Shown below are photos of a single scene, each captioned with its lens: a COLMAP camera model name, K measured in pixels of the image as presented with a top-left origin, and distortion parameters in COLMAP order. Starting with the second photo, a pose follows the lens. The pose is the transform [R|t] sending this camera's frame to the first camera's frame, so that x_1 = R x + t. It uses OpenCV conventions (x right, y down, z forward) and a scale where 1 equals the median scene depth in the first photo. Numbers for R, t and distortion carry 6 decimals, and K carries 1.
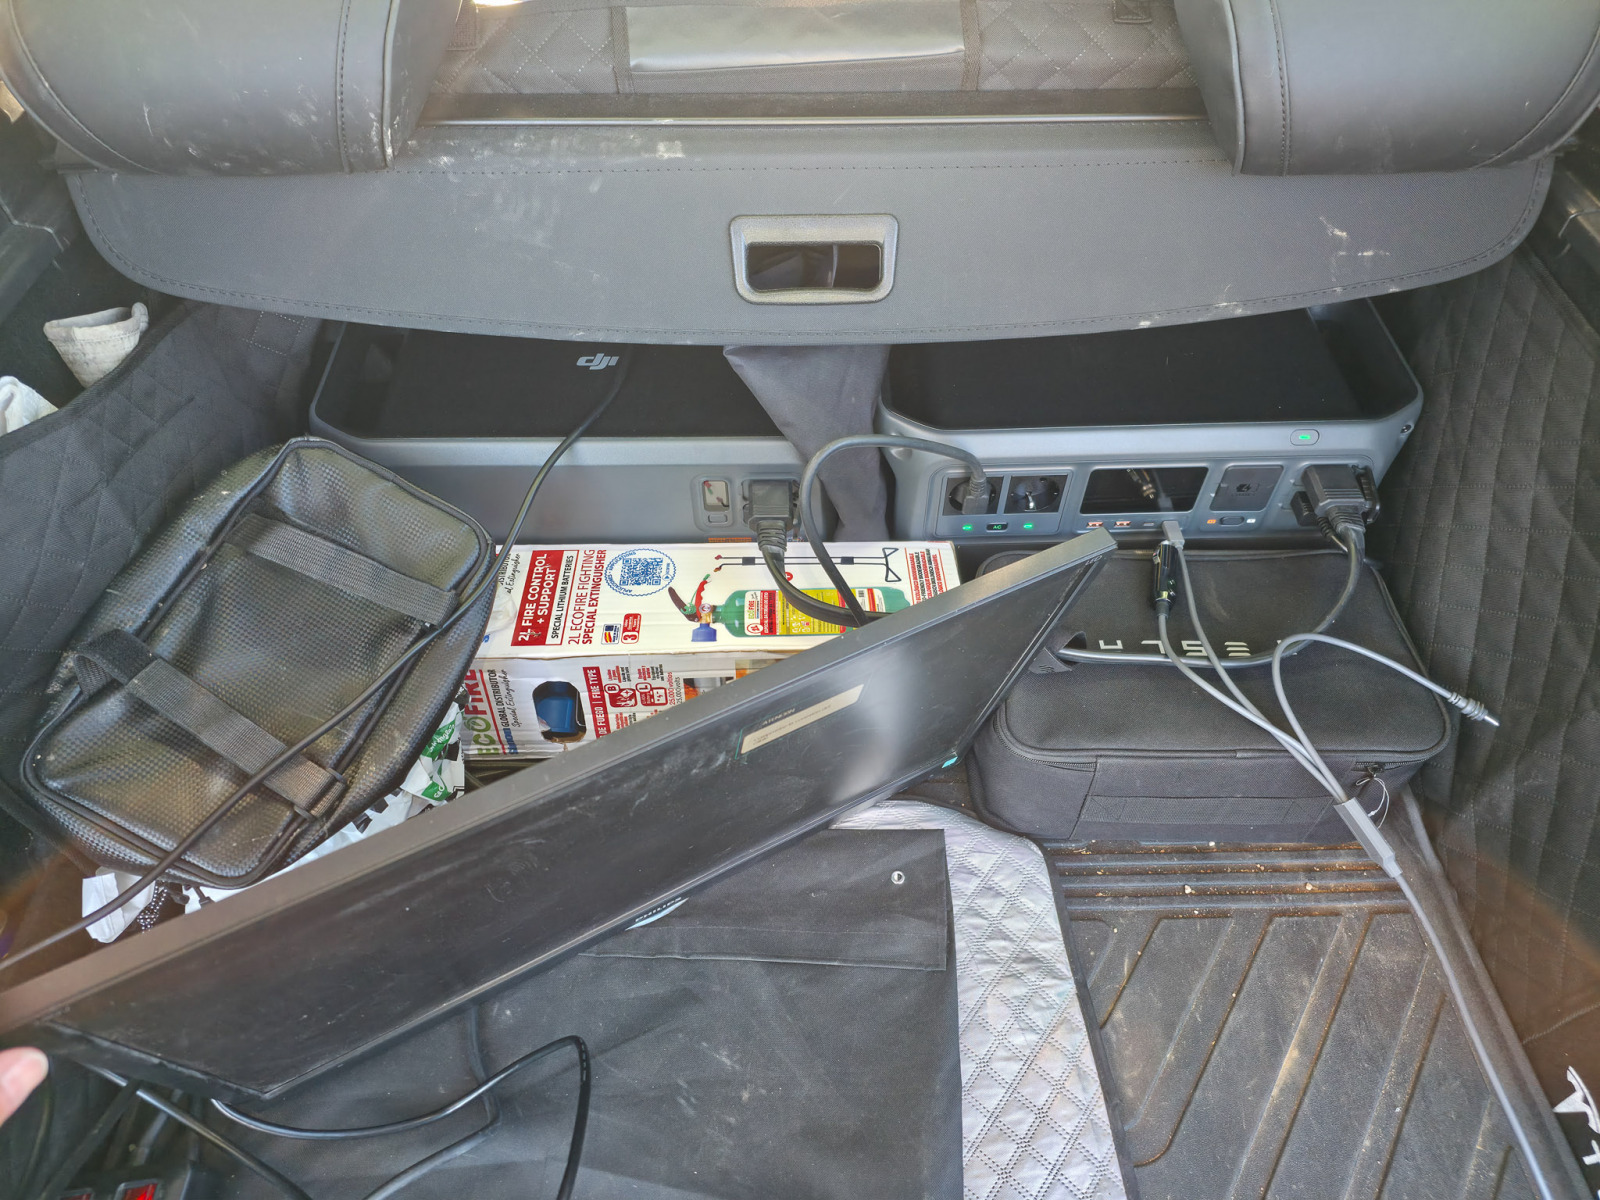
lens RADIAL K [[1062.1, 0, 800.0], [0, 1062.1, 600.0], [0, 0, 1]] dist [0.097602, -0.073625]
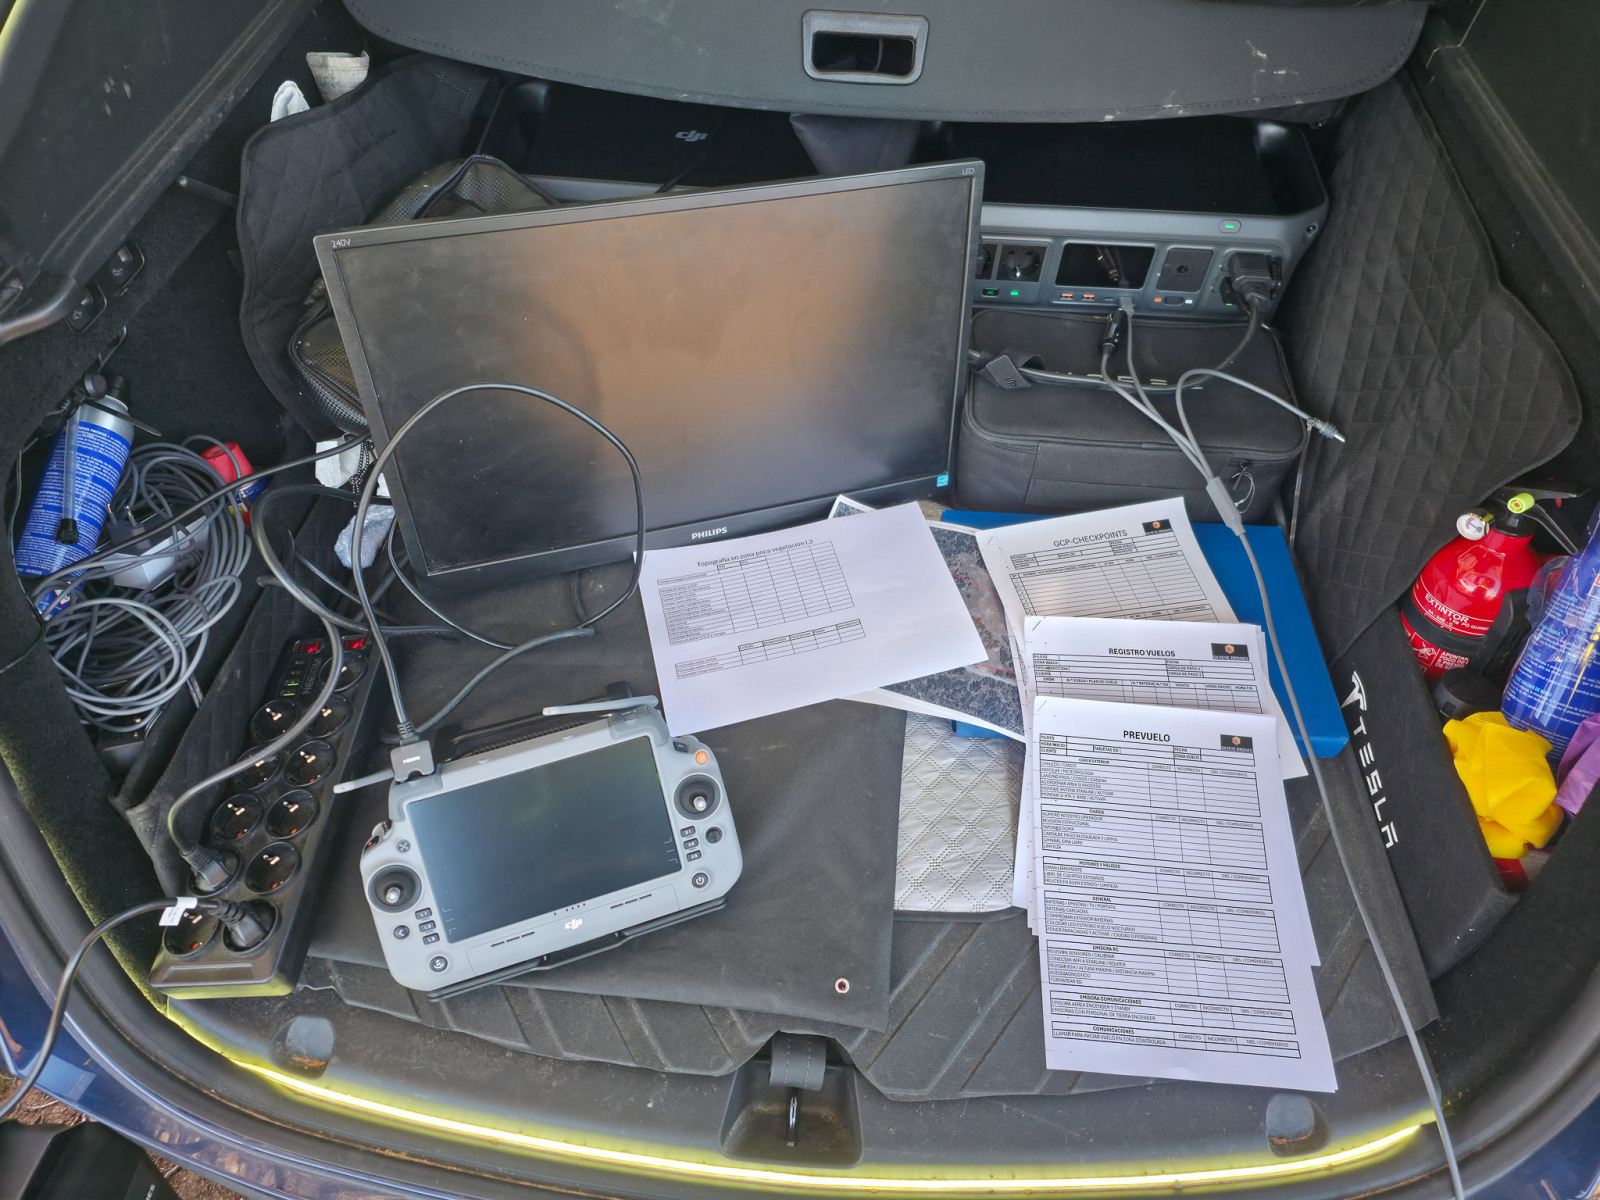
lens RADIAL K [[1086.9, 0, 800.0], [0, 1086.9, 600.0], [0, 0, 1]] dist [0.092834, -0.060079]
pose [[0.995368, 0.088273, -0.038073, 0.046370], [-0.087233, 0.995790, 0.028166, 0.327351], [0.040399, -0.024714, 0.998878, -0.389098]]
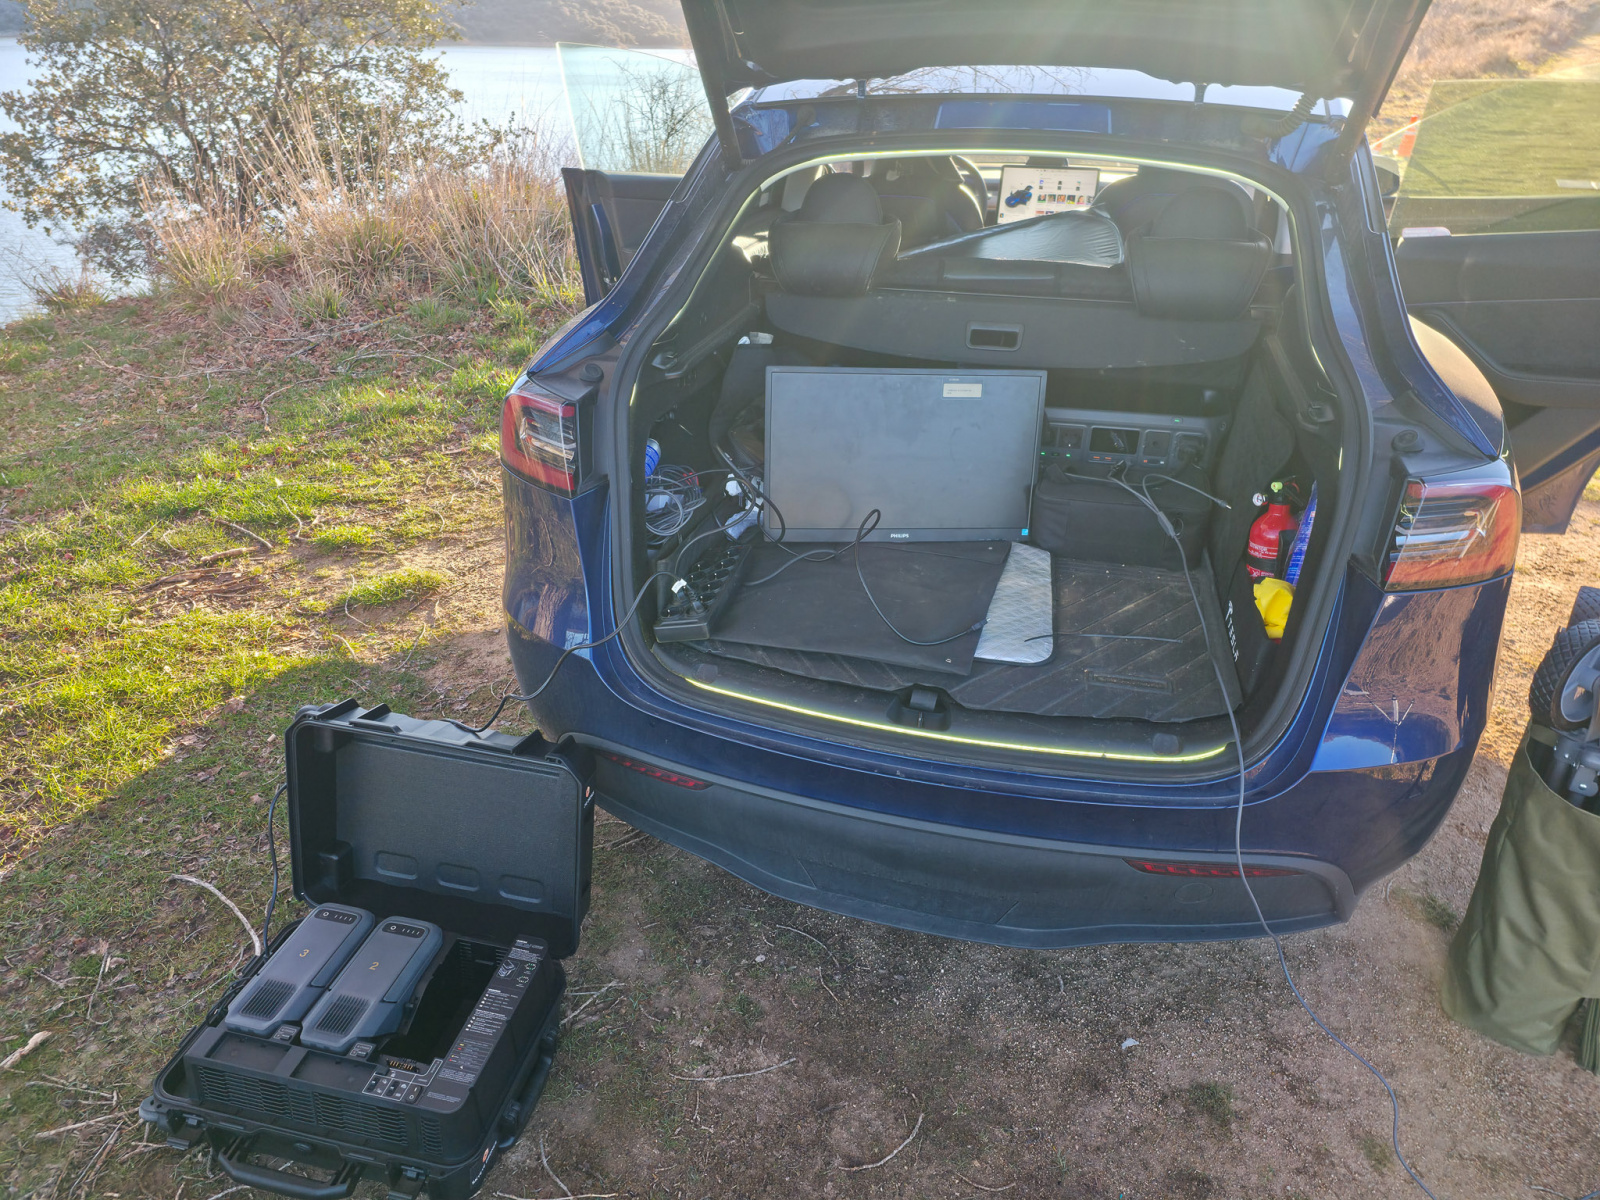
lens RADIAL K [[1086.9, 0, 800.0], [0, 1086.9, 600.0], [0, 0, 1]] dist [0.092834, -0.060079]
pose [[0.962415, 0.134539, -0.235916, 0.298250], [-0.212156, 0.914757, -0.343817, 1.443618], [0.169548, 0.380946, 0.908919, -1.493846]]
